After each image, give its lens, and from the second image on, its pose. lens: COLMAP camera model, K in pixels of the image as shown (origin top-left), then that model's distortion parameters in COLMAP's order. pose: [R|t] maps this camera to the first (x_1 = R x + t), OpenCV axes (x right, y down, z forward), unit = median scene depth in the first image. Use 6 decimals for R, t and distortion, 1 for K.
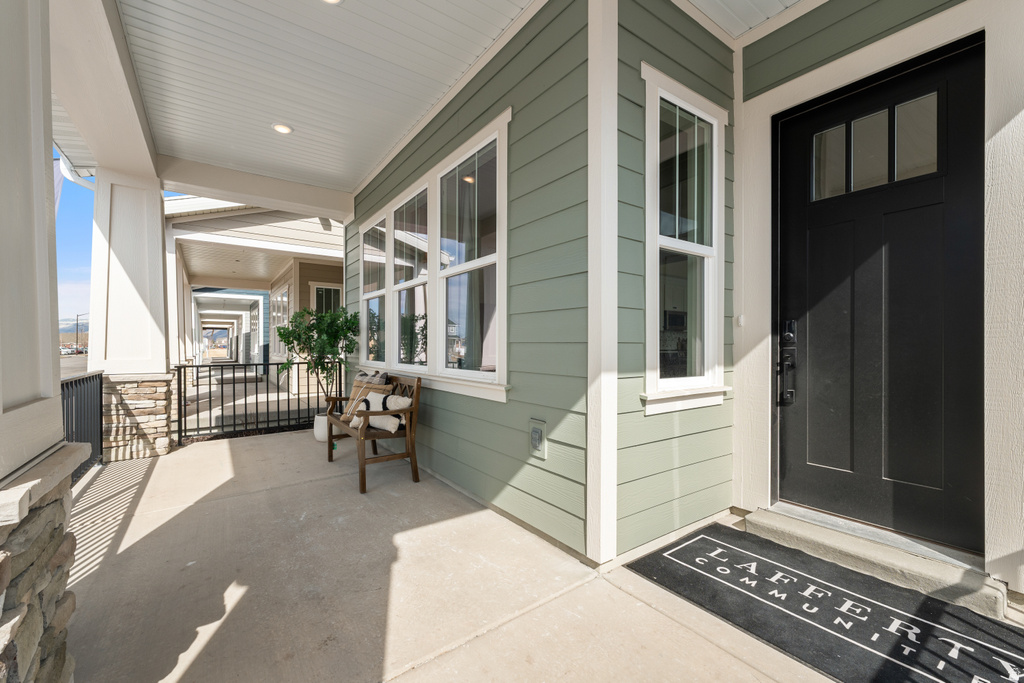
lens RADIAL K [[420.1, 0, 512.0], [0, 420.1, 341.5], [0, 0, 1]] dist [0.000185, 0.000459]
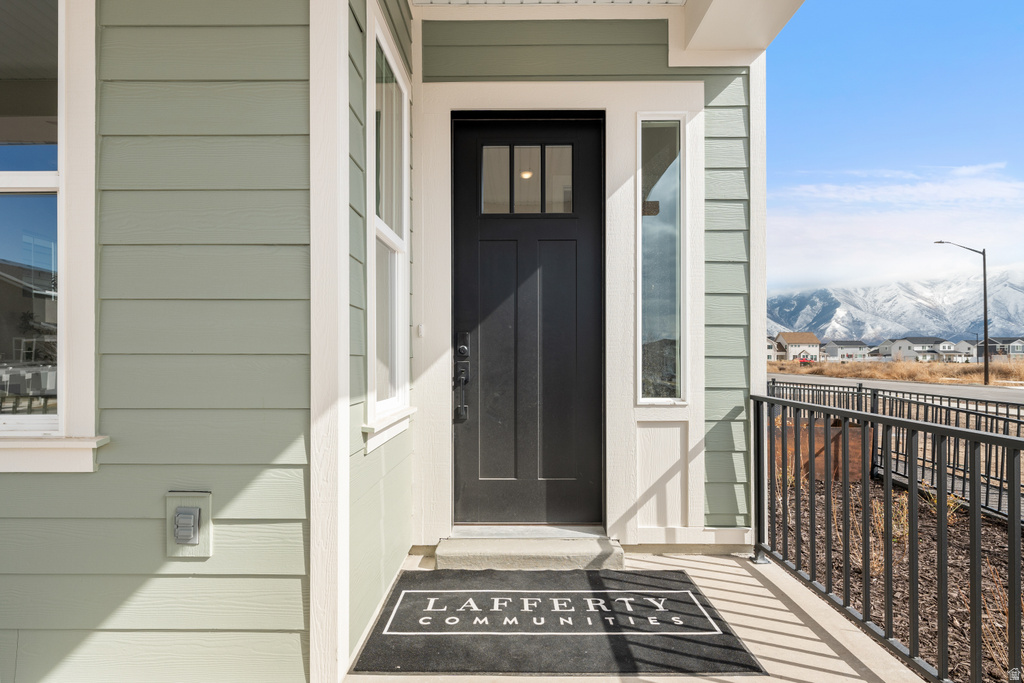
lens RADIAL K [[519.5, 0, 511.5], [0, 519.5, 354.2], [0, 0, 1]] dist [0.000165, -0.000153]
pose [[0.587770, 0.006328, 0.809004, -0.261775], [-0.007506, 0.999969, -0.002368, 0.001173], [-0.808994, -0.004681, 0.587799, 0.254111]]
